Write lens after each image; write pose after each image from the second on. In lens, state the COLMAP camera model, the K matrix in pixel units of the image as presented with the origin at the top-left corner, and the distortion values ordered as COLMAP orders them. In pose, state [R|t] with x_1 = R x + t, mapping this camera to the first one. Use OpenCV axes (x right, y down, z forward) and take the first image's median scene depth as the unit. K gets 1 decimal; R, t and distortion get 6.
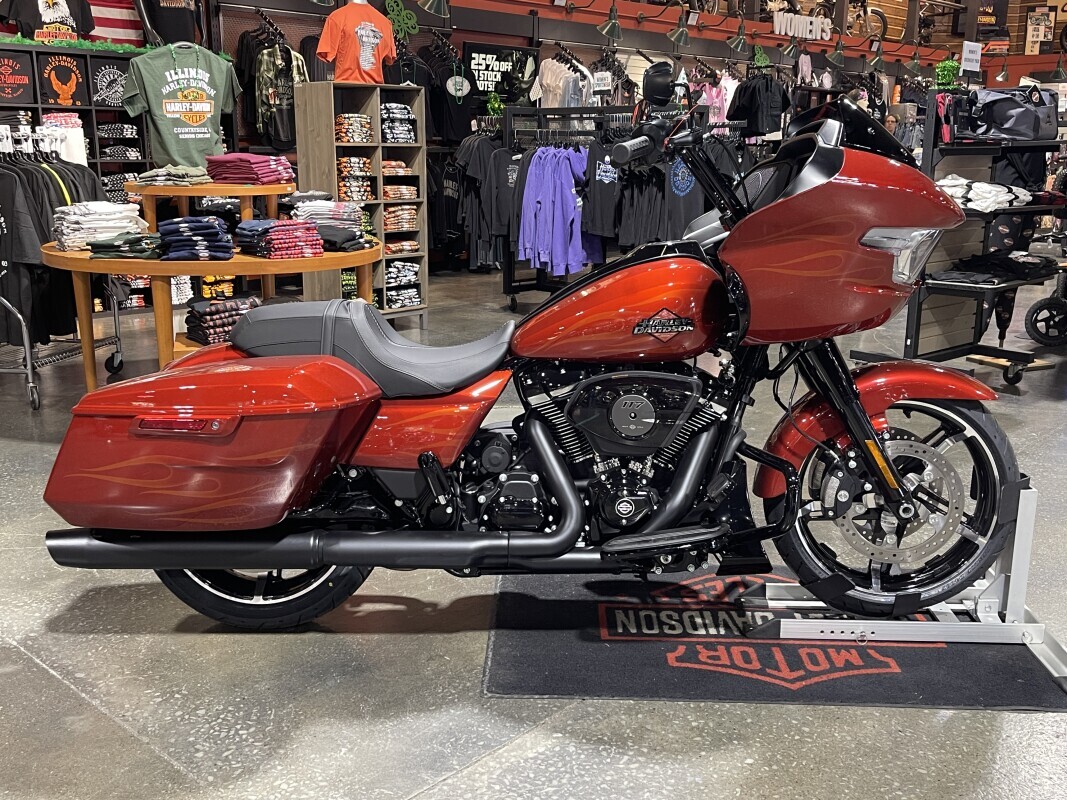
lens RADIAL K [[1038.9, 0, 532.2], [0, 1038.9, 399.0], [0, 0, 1]] dist [-0.015804, 0.000000]
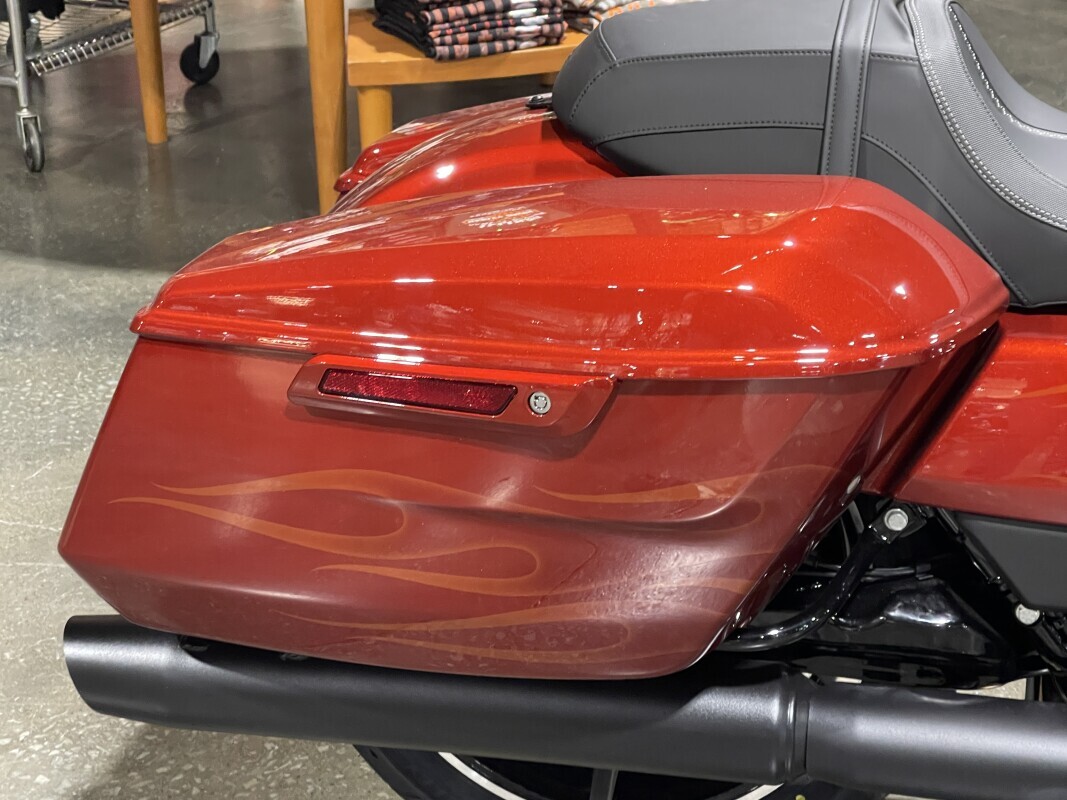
lens RADIAL K [[1905.8, 0, 534.4], [0, 1905.8, 399.8], [0, 0, 1]] dist [0.046859, 0.000000]
pose [[0.979828, 0.067036, -0.188263, -0.167629], [-0.032238, 0.982743, 0.182147, -0.075888], [0.197225, -0.172403, 0.965080, 0.359222]]
